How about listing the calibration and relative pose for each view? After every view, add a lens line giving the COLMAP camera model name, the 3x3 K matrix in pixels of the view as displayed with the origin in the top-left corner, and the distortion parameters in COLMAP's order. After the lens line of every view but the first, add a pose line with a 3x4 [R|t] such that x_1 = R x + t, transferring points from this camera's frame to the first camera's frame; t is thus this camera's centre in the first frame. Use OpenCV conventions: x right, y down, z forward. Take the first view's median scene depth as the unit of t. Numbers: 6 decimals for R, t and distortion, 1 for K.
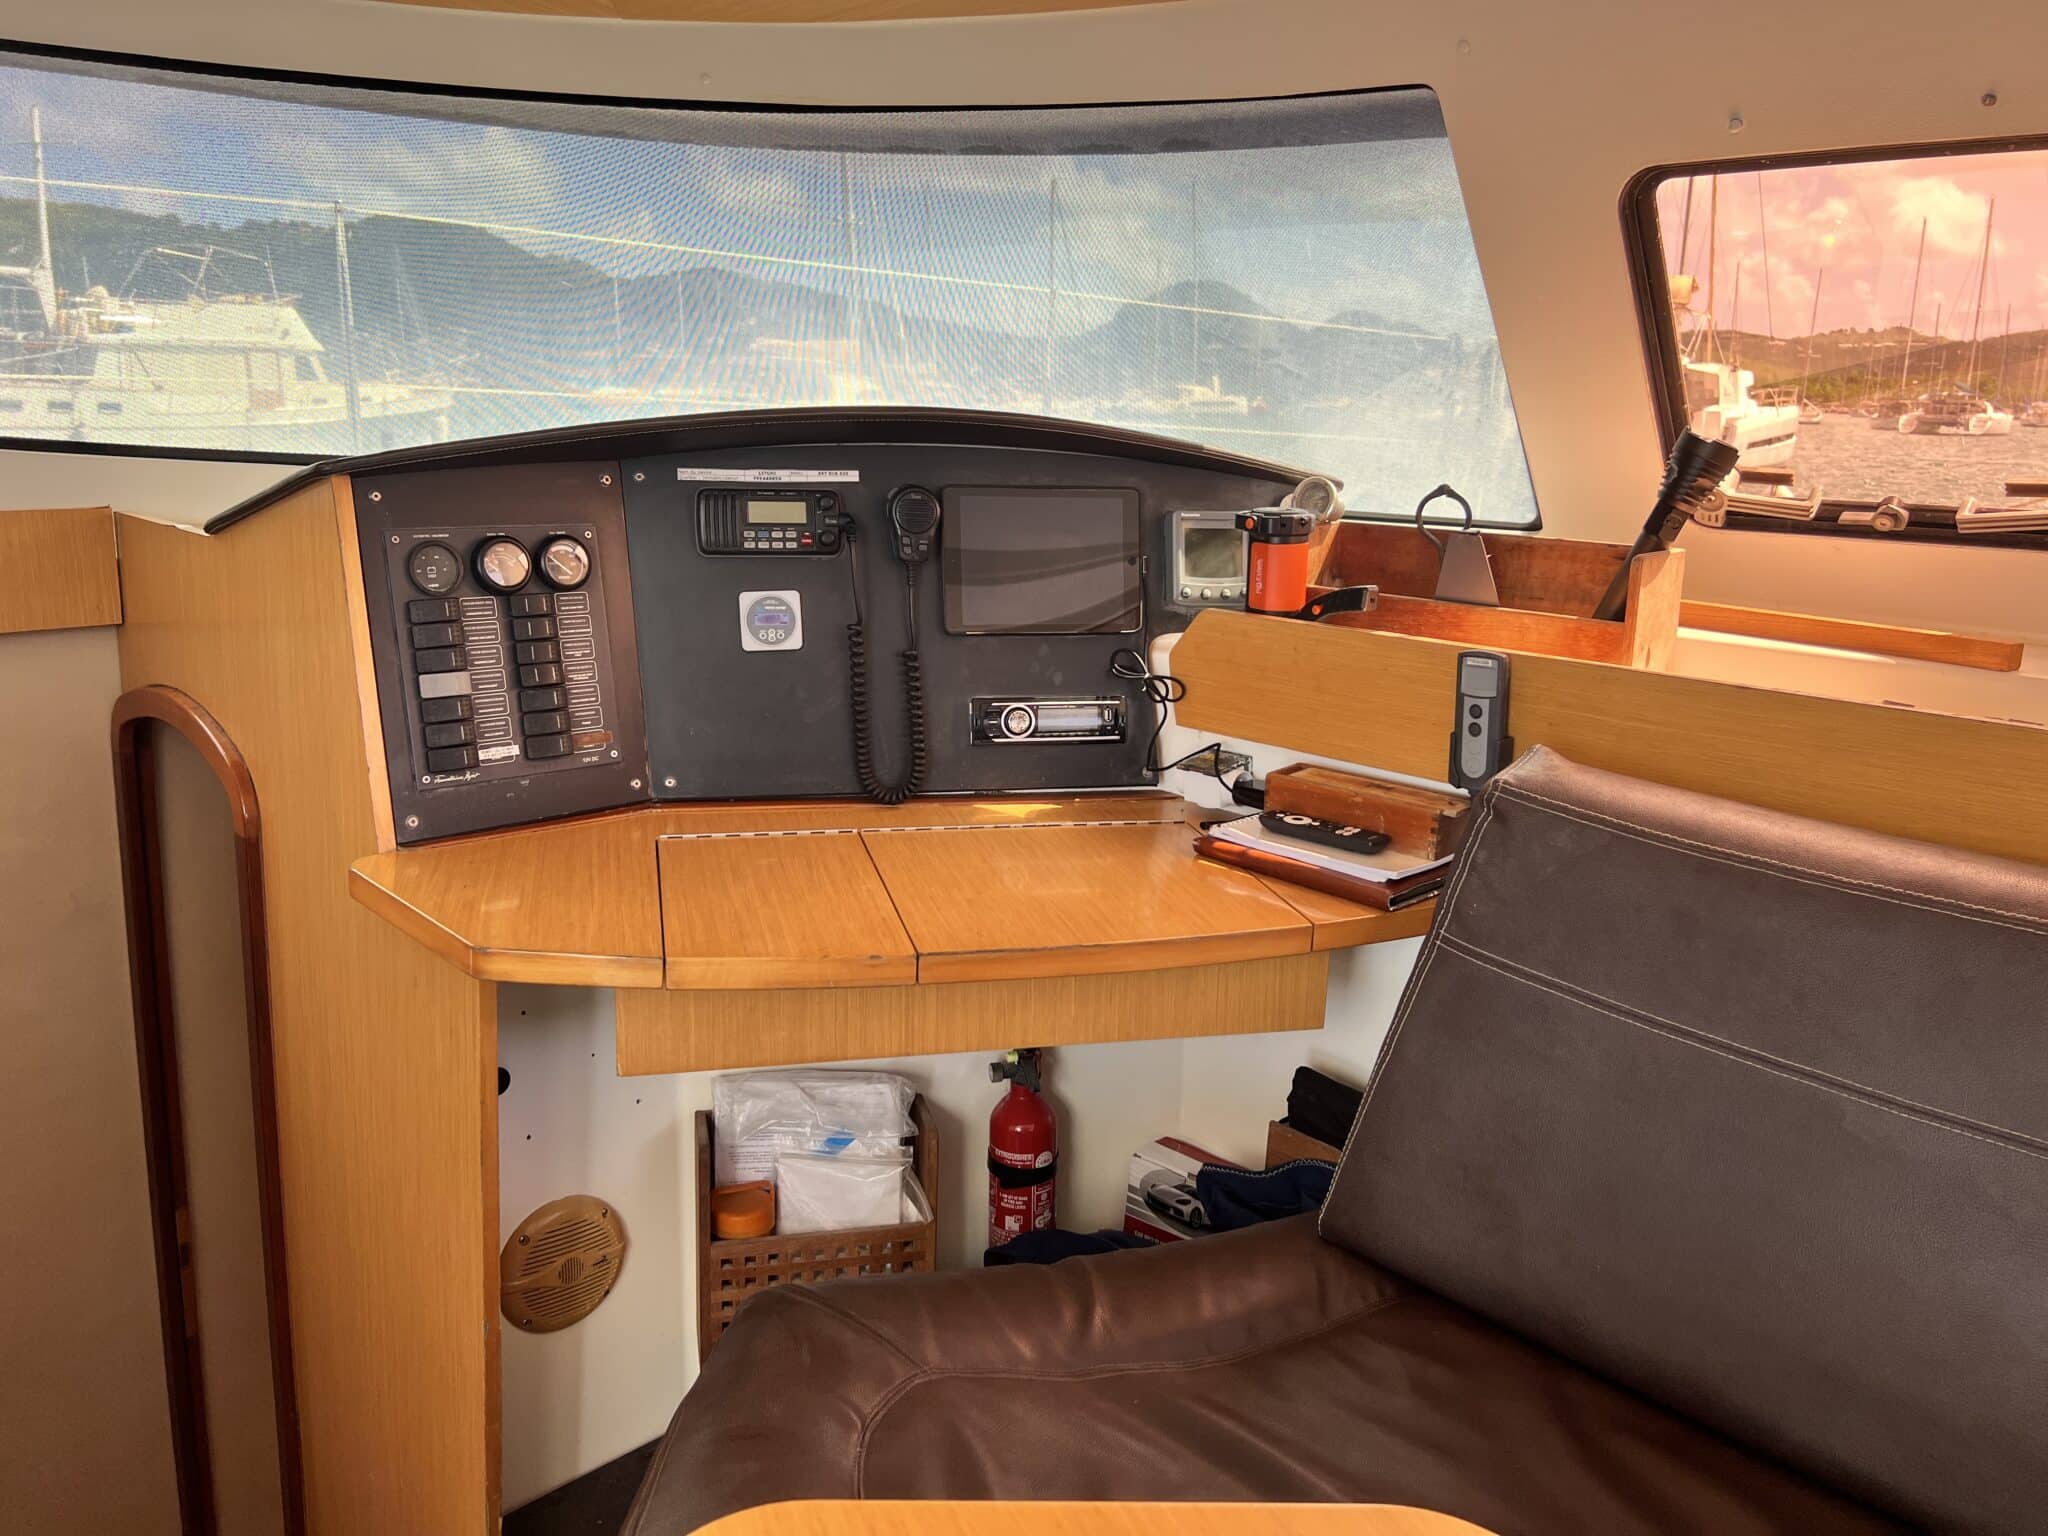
lens RADIAL K [[1571.0, 0, 1024.0], [0, 1571.0, 768.0], [0, 0, 1]] dist [0.072379, 0.000718]
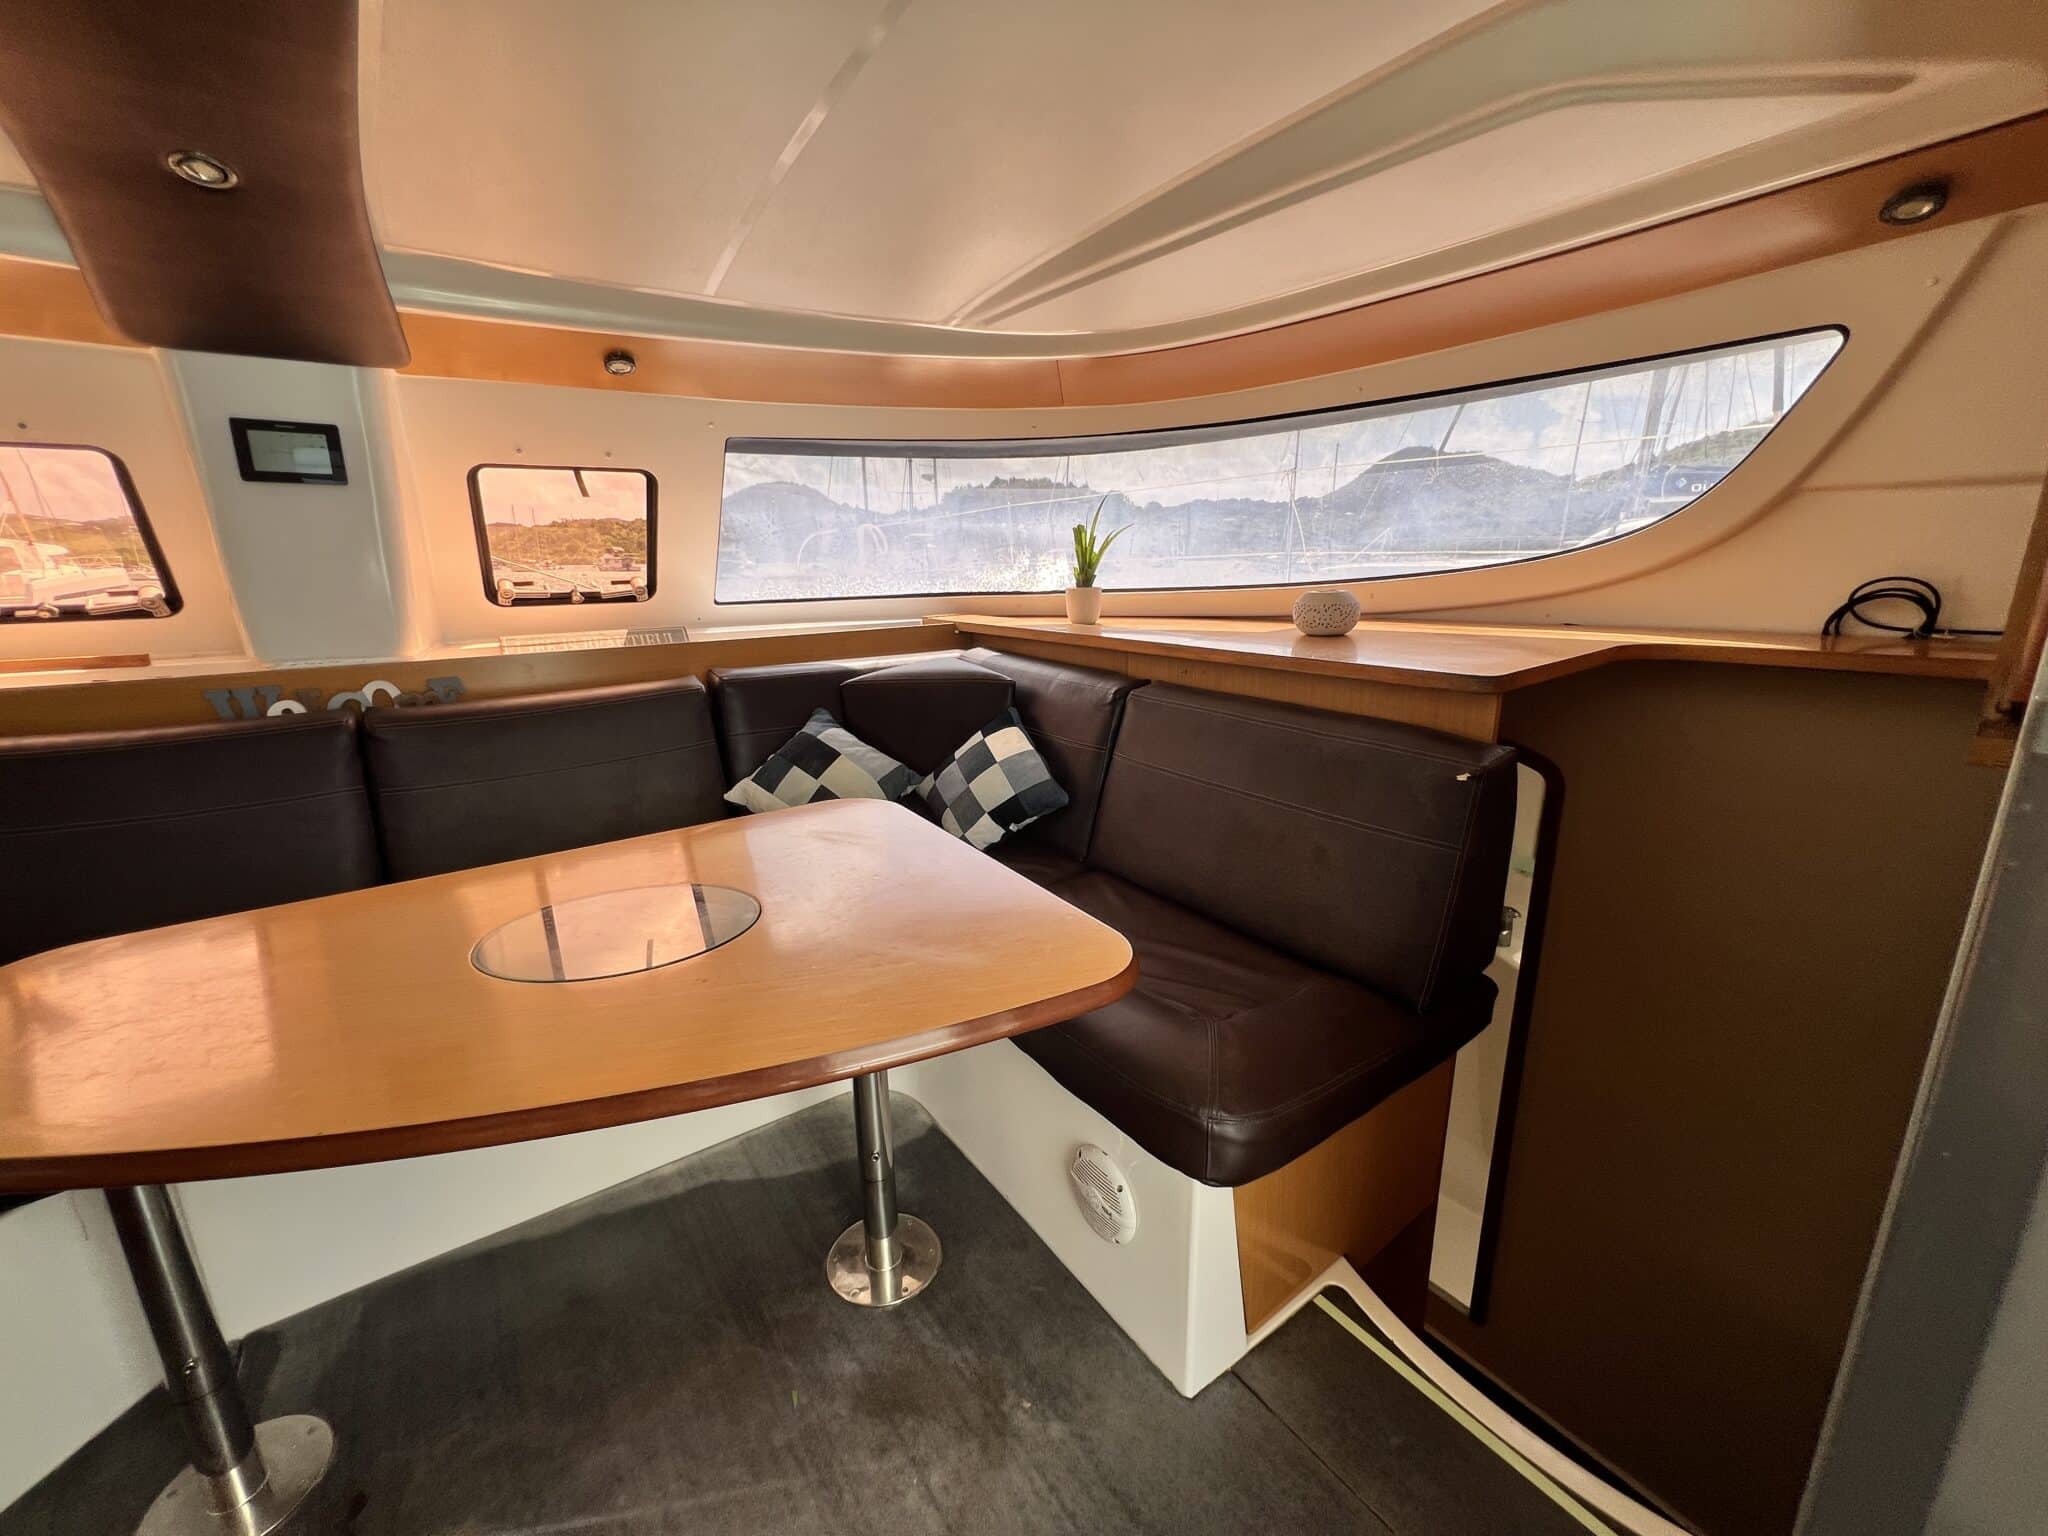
lens RADIAL K [[823.4, 0, 1020.1], [0, 823.4, 763.4], [0, 0, 1]] dist [-0.003248, 0.001397]
pose [[0.178481, -0.265282, 0.947507, -0.312252], [0.243694, 0.944885, 0.218644, 0.108236], [-0.953288, 0.191878, 0.233292, -0.442692]]
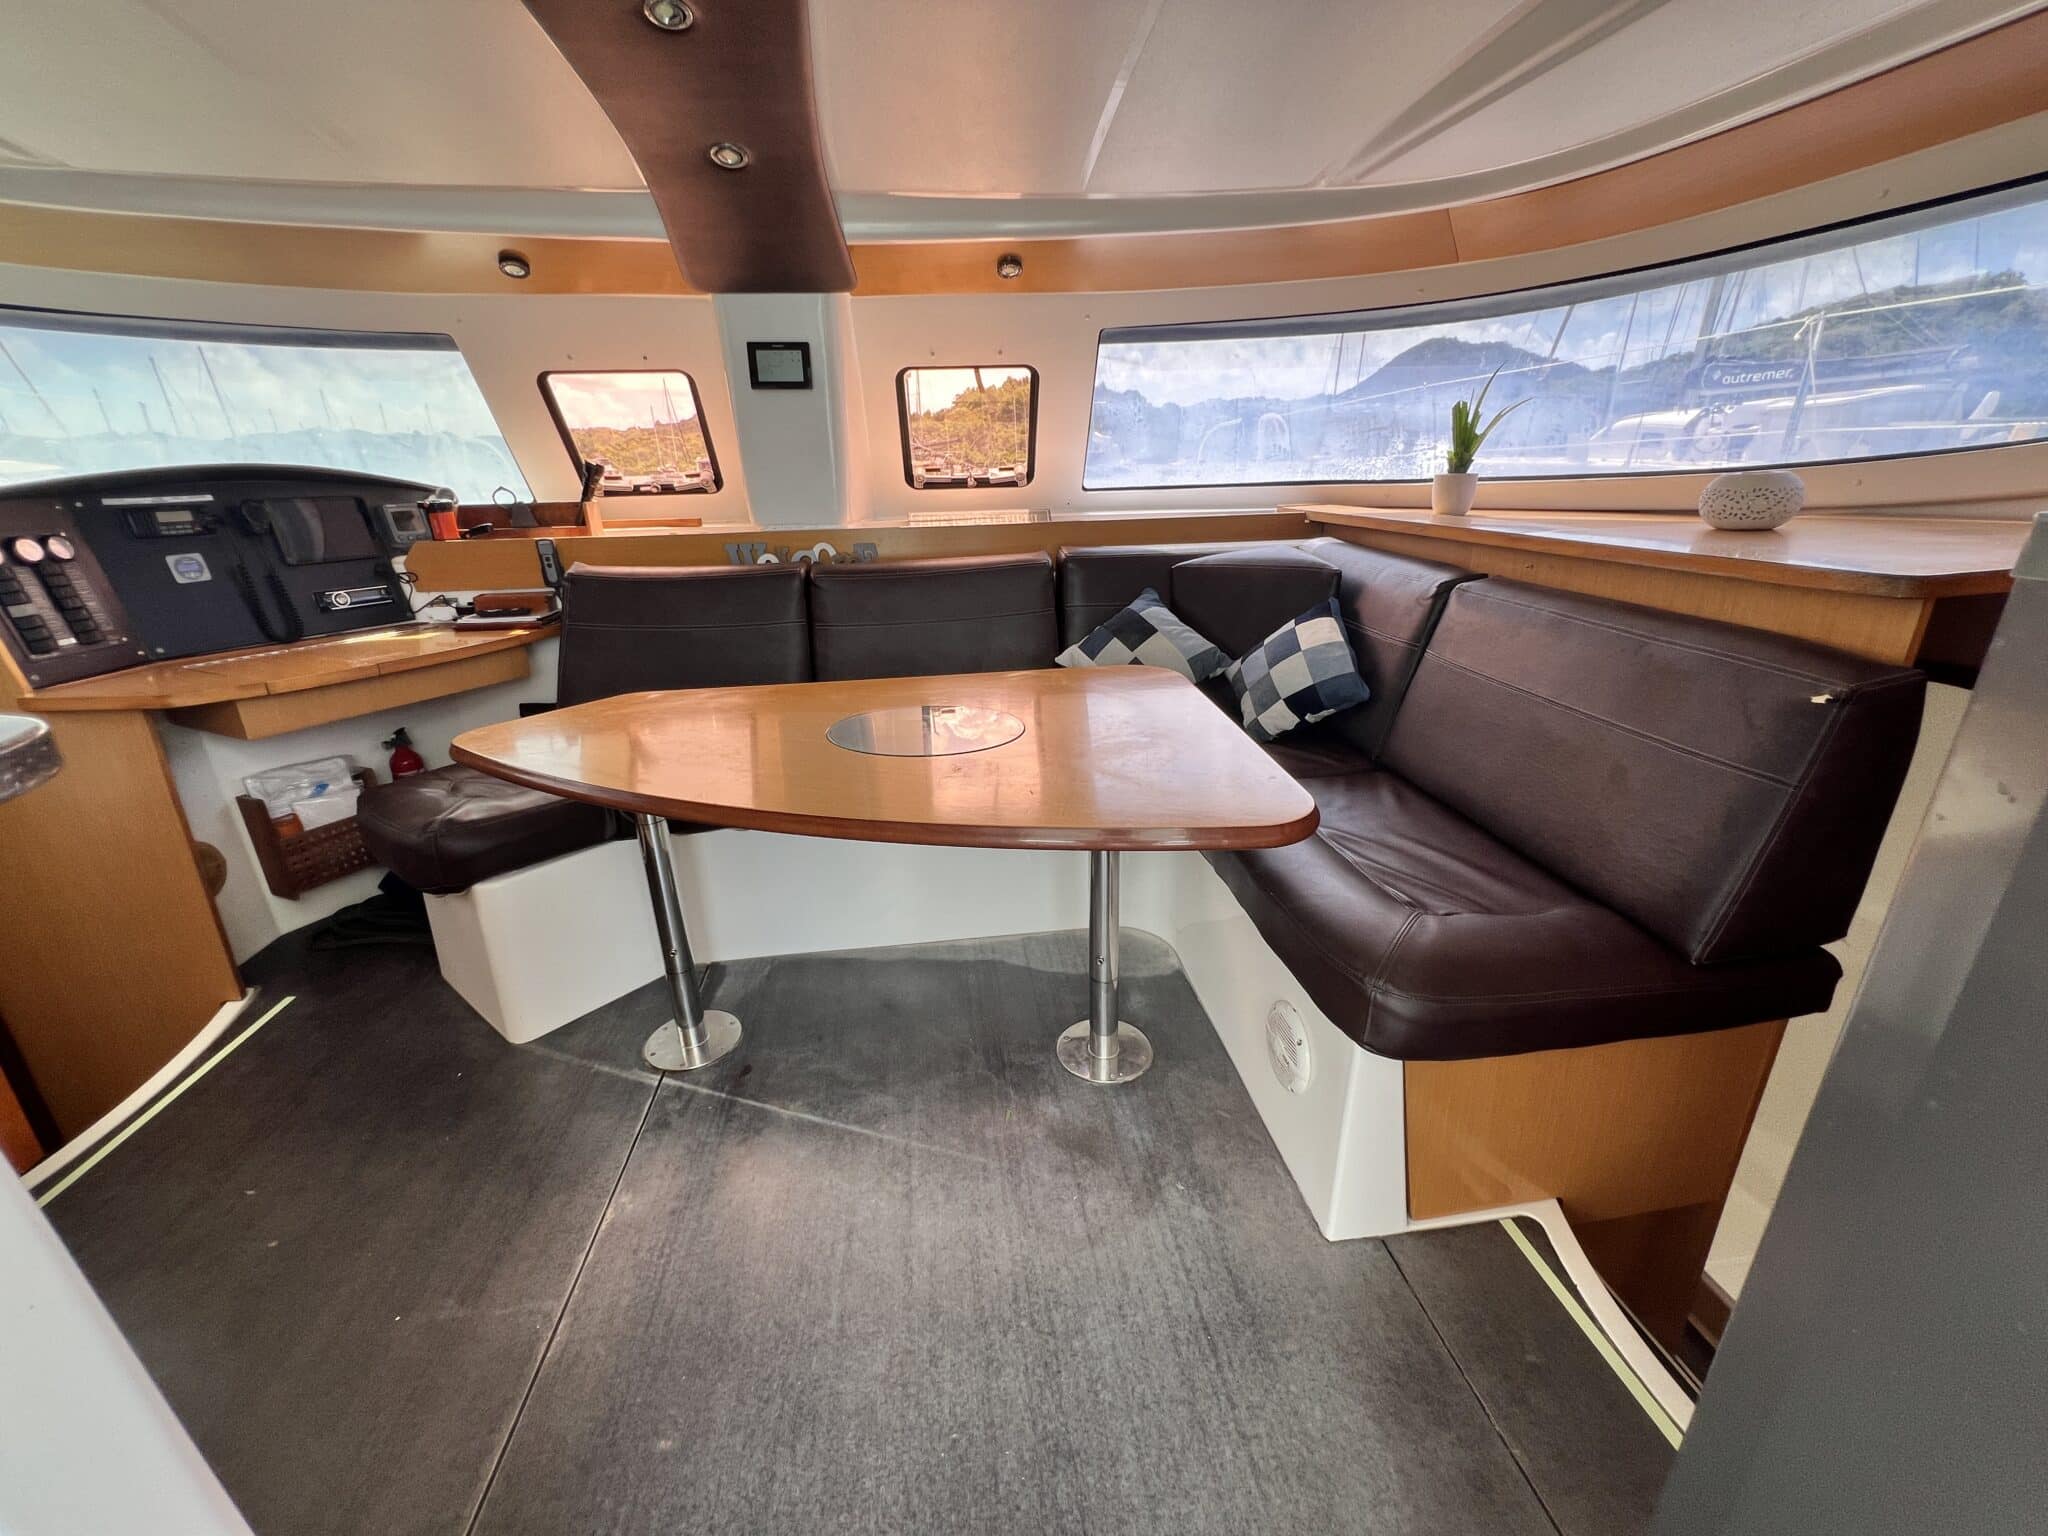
lens RADIAL K [[823.4, 0, 1020.1], [0, 823.4, 763.4], [0, 0, 1]] dist [-0.003248, 0.001397]
pose [[0.622284, -0.303540, 0.721545, -0.350460], [0.216699, 0.952534, 0.213824, 0.169552], [-0.752200, 0.023299, 0.658523, -0.601756]]
